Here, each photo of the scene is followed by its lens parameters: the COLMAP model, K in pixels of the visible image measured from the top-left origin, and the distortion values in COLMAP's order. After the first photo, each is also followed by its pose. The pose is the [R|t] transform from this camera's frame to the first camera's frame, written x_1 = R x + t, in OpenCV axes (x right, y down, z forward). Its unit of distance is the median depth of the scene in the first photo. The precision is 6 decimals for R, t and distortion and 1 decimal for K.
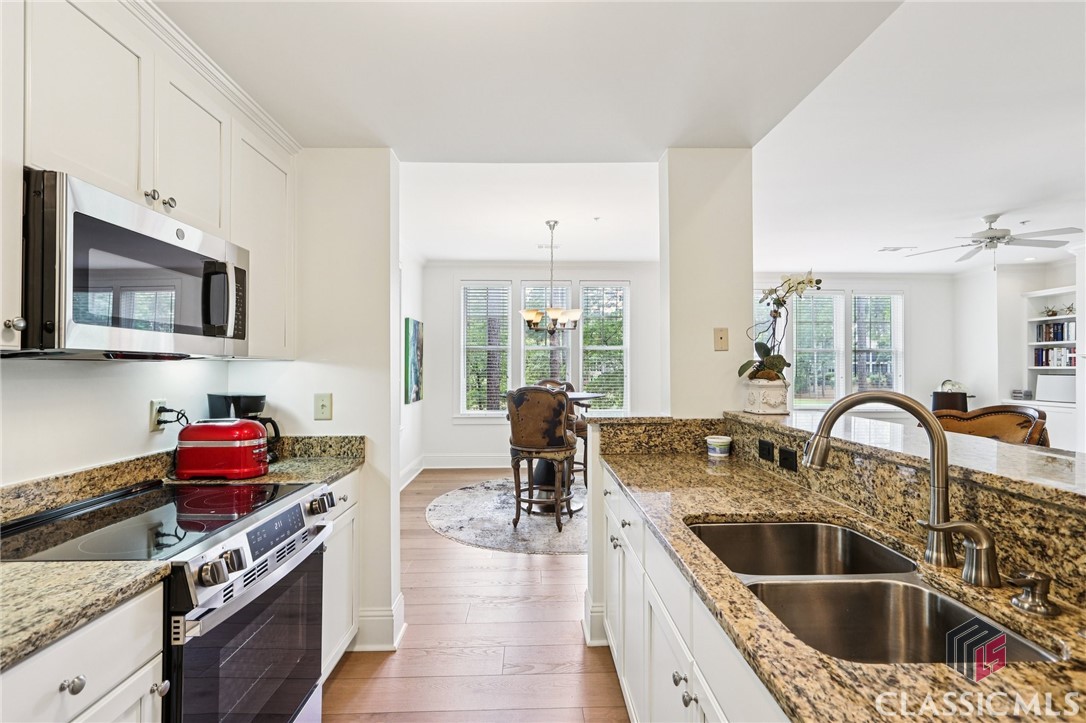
lens RADIAL K [[505.7, 0, 545.3], [0, 505.7, 361.7], [0, 0, 1]] dist [-0.002460, 0.004107]
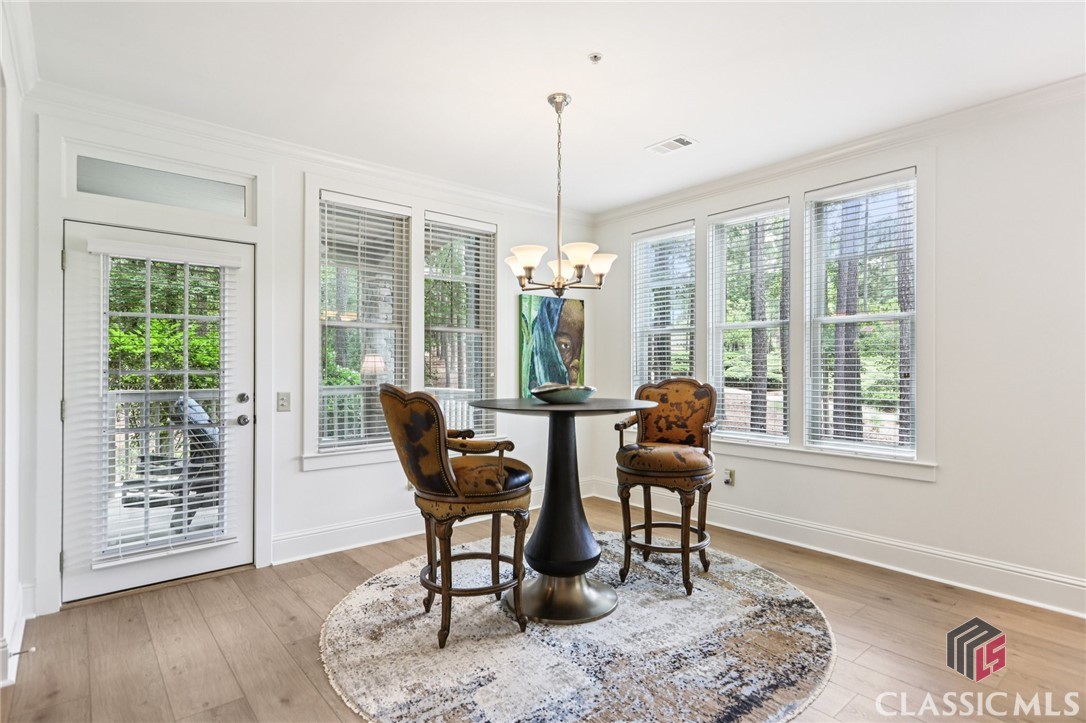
lens RADIAL K [[551.3, 0, 543.5], [0, 551.3, 363.2], [0, 0, 1]] dist [-0.011193, 0.006312]
pose [[0.620589, -0.006261, -0.784111, 0.386102], [0.009993, 0.999950, -0.000076, 0.016856], [0.784073, -0.007788, 0.620620, 0.480927]]
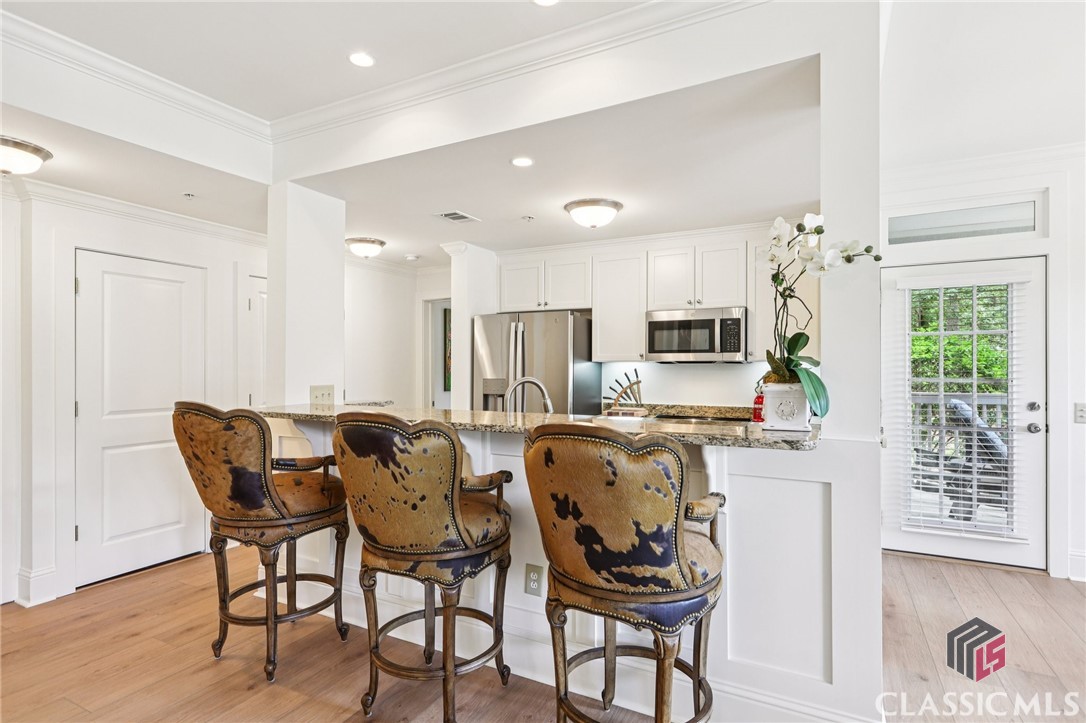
lens RADIAL K [[551.3, 0, 549.4], [0, 551.3, 364.9], [0, 0, 1]] dist [-0.011193, 0.006312]
pose [[-0.493447, -0.002245, -0.869773, 0.509061], [0.011152, 0.999898, -0.008908, 0.004748], [0.869704, -0.014095, -0.493372, 0.430915]]
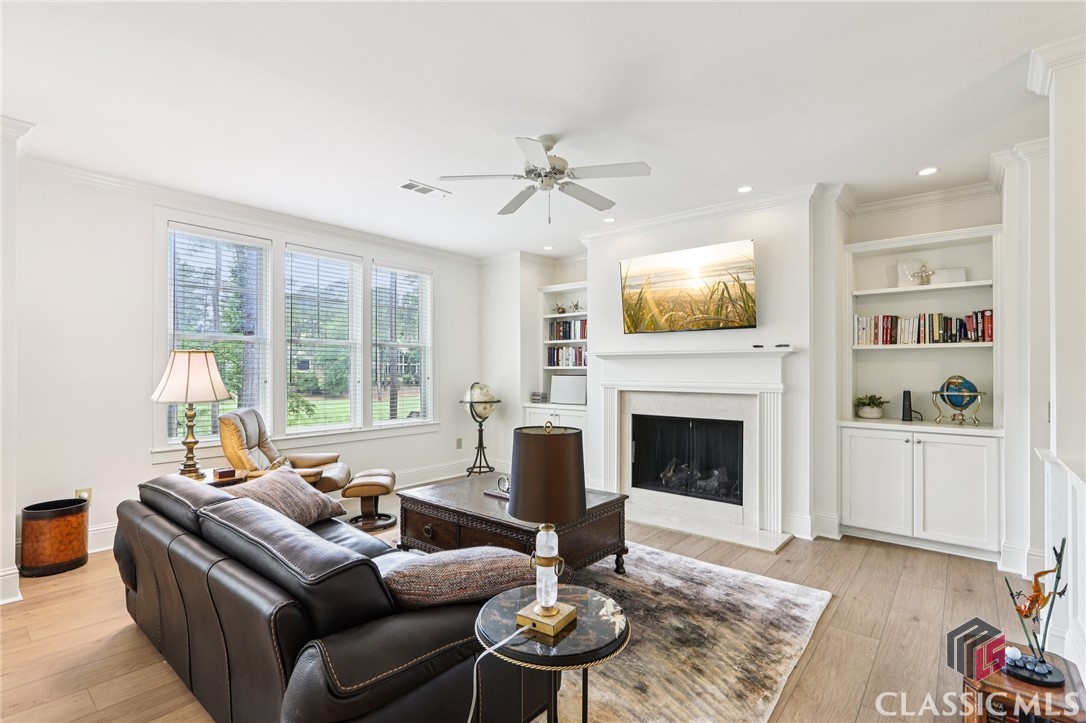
lens RADIAL K [[505.7, 0, 541.2], [0, 505.7, 368.9], [0, 0, 1]] dist [-0.002460, 0.004107]
pose [[0.668555, -0.001538, 0.743661, 0.295196], [-0.007660, 0.999931, 0.008955, 0.006473], [-0.743624, -0.011684, 0.668496, 0.432811]]
